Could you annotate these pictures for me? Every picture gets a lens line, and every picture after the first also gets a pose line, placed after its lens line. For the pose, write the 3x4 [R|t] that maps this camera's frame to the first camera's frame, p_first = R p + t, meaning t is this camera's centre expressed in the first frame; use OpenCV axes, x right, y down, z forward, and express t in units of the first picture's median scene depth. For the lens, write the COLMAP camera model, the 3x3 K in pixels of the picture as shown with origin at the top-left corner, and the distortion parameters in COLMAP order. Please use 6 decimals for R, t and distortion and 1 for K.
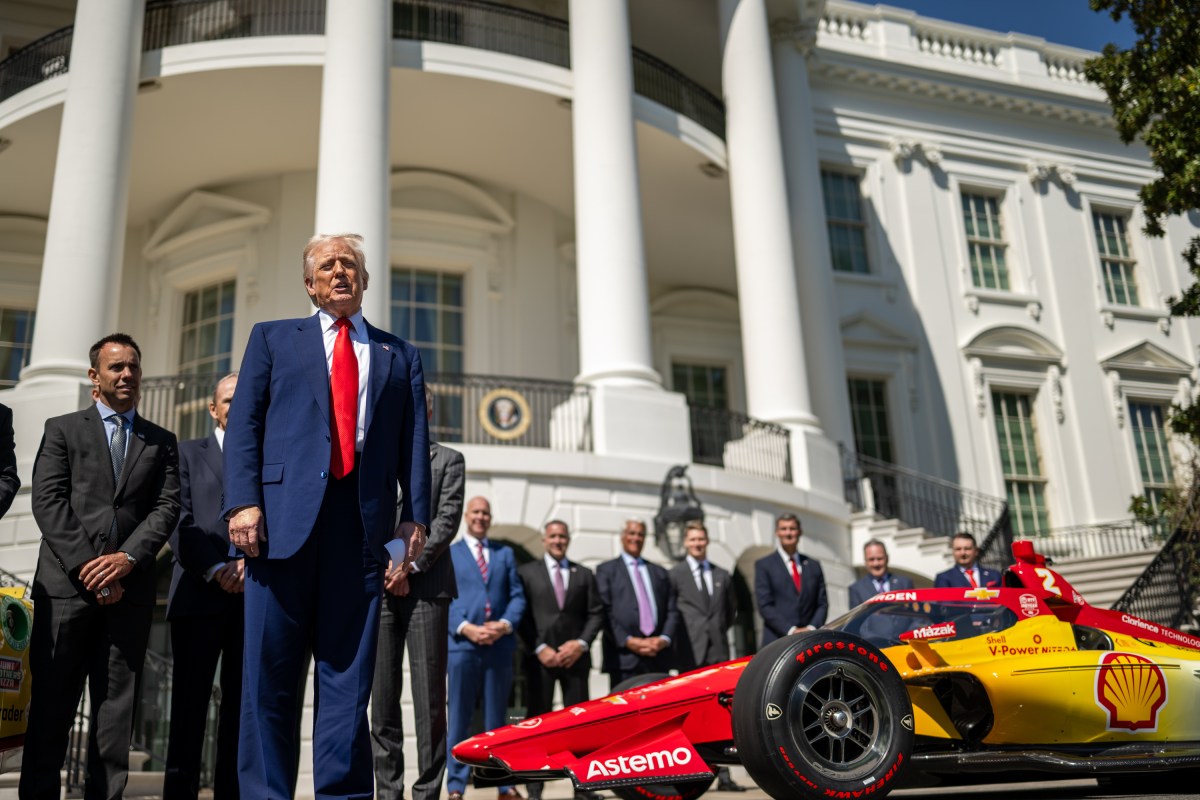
lens RADIAL K [[1166.1, 0, 600.0], [0, 1166.1, 400.0], [0, 0, 1]] dist [0.000024, 0.007428]
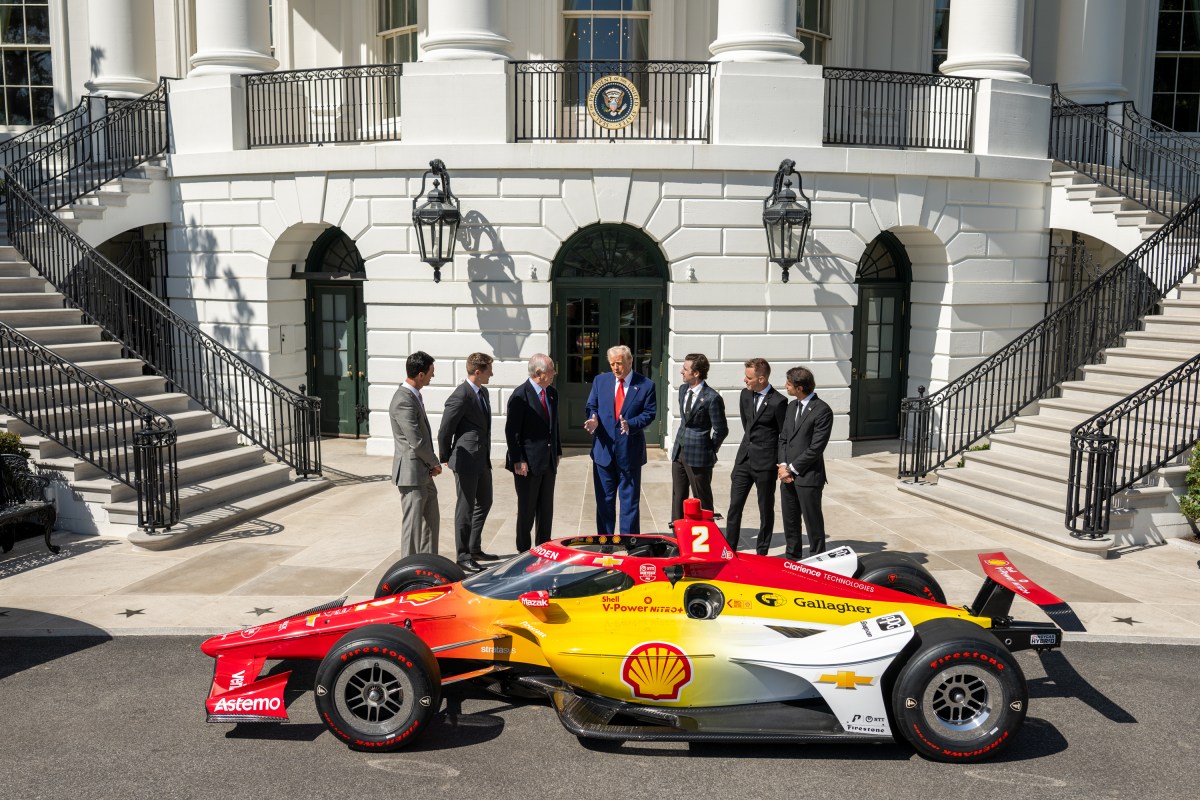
lens RADIAL K [[1280.7, 0, 593.2], [0, 1280.7, 455.1], [0, 0, 1]] dist [0.000729, 0.001849]
pose [[0.939649, 0.100598, -0.327017, 0.236550], [0.059772, 0.892834, 0.446403, -0.170896], [0.336879, -0.439008, 0.832937, -0.025523]]
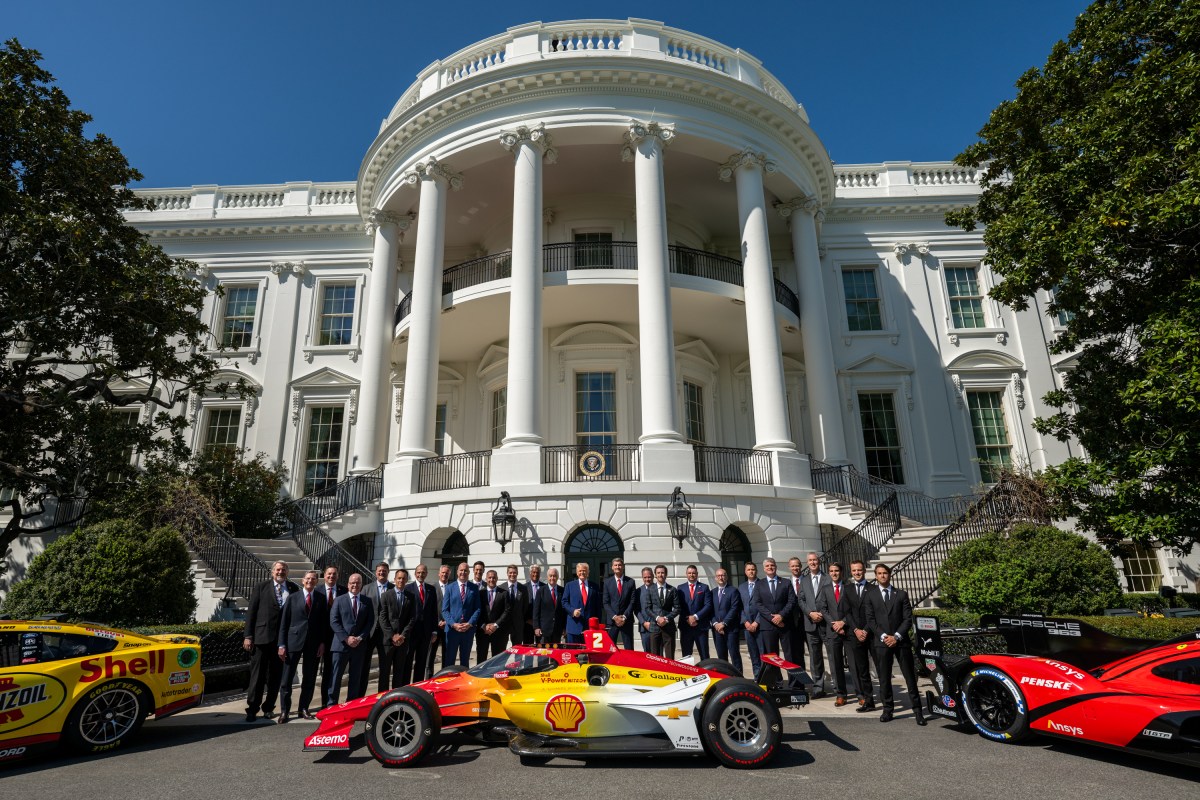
lens RADIAL K [[638.2, 0, 600.8], [0, 638.2, 404.0], [0, 0, 1]] dist [-0.001554, 0.000524]
pose [[0.929037, -0.072411, -0.362832, 0.285277], [0.089983, 0.995437, 0.031741, -0.104198], [0.358878, -0.062137, 0.931314, -0.016518]]
